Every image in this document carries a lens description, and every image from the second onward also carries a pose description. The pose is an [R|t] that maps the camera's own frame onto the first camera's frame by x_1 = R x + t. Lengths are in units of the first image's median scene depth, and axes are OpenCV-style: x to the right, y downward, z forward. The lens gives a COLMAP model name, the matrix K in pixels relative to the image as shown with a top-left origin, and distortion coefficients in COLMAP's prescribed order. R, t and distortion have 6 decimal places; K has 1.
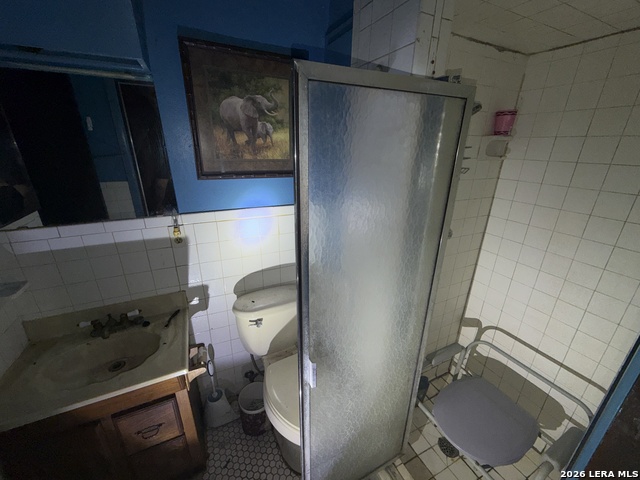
lens RADIAL K [[254.5, 0, 318.8], [0, 254.5, 240.8], [0, 0, 1]] dist [-0.001537, -0.000075]
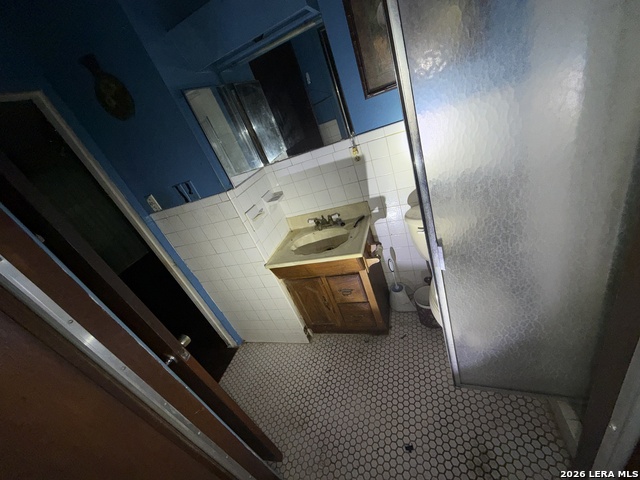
lens RADIAL K [[254.5, 0, 318.9], [0, 254.5, 239.7], [0, 0, 1]] dist [-0.001537, -0.000075]
pose [[0.698250, 0.091718, -0.709954, 0.222828], [0.106424, 0.967437, 0.229652, 0.074519], [0.707898, -0.235911, 0.665752, -0.037391]]
